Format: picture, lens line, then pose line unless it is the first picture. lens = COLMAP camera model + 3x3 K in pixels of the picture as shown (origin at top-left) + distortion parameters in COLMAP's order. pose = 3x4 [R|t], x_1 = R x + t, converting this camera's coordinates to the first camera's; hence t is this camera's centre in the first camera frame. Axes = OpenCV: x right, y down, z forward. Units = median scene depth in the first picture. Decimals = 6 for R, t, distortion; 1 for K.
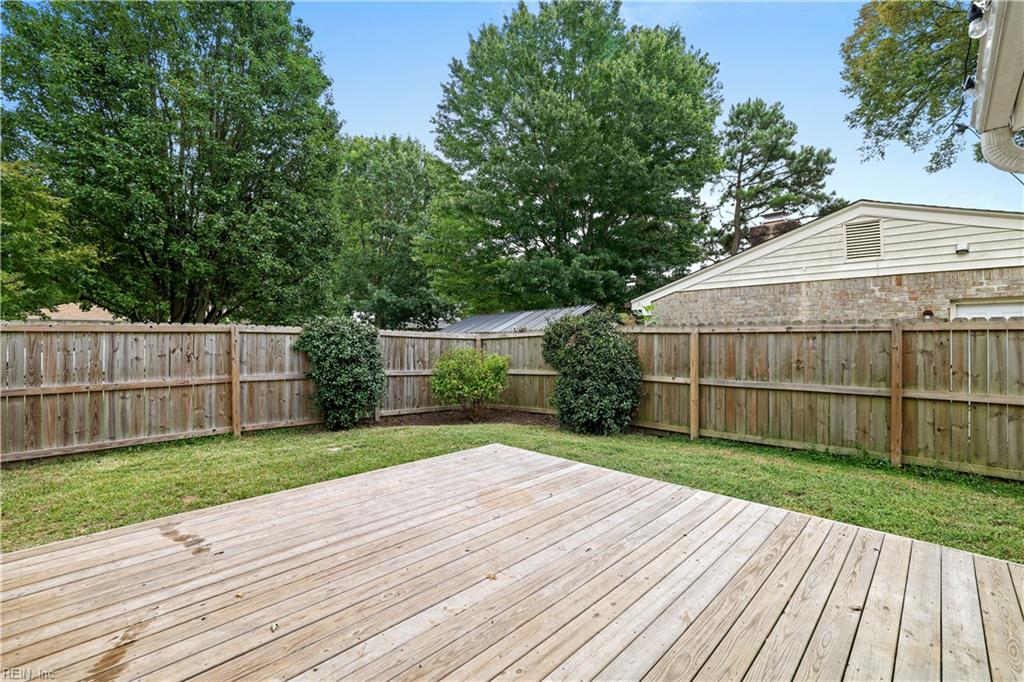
lens RADIAL K [[434.0, 0, 511.1], [0, 434.0, 337.7], [0, 0, 1]] dist [-0.002598, 0.000800]
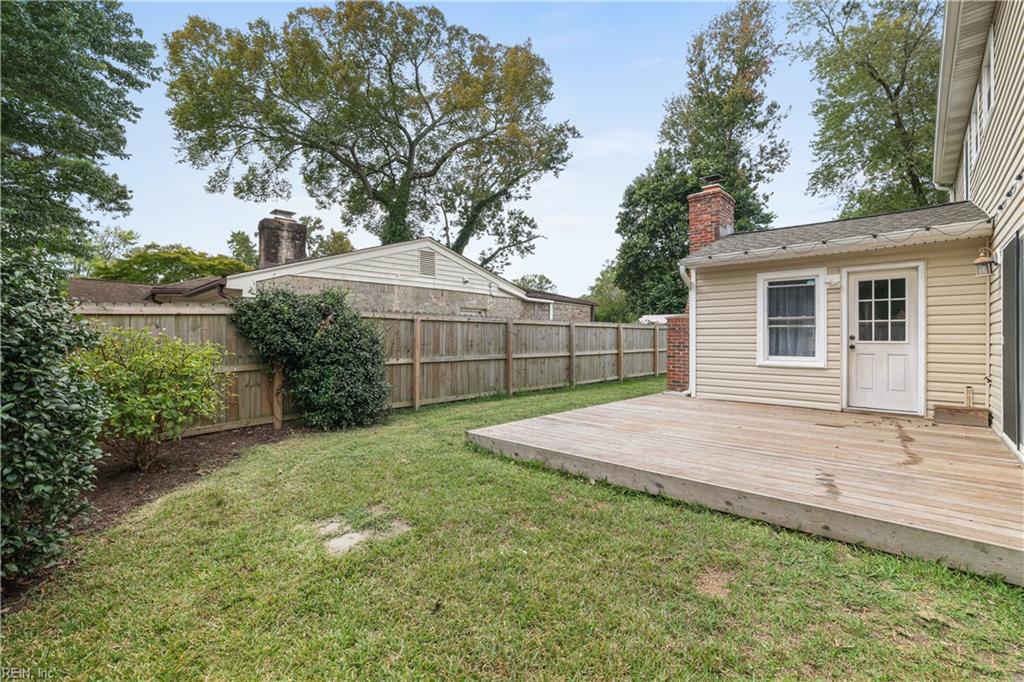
lens RADIAL K [[434.0, 0, 517.3], [0, 434.0, 339.3], [0, 0, 1]] dist [-0.002598, 0.000800]
pose [[0.001936, -0.001489, 0.999997, -0.718075], [0.001178, 0.999998, 0.001487, 0.039348], [-0.999997, 0.001175, 0.001937, 0.694369]]
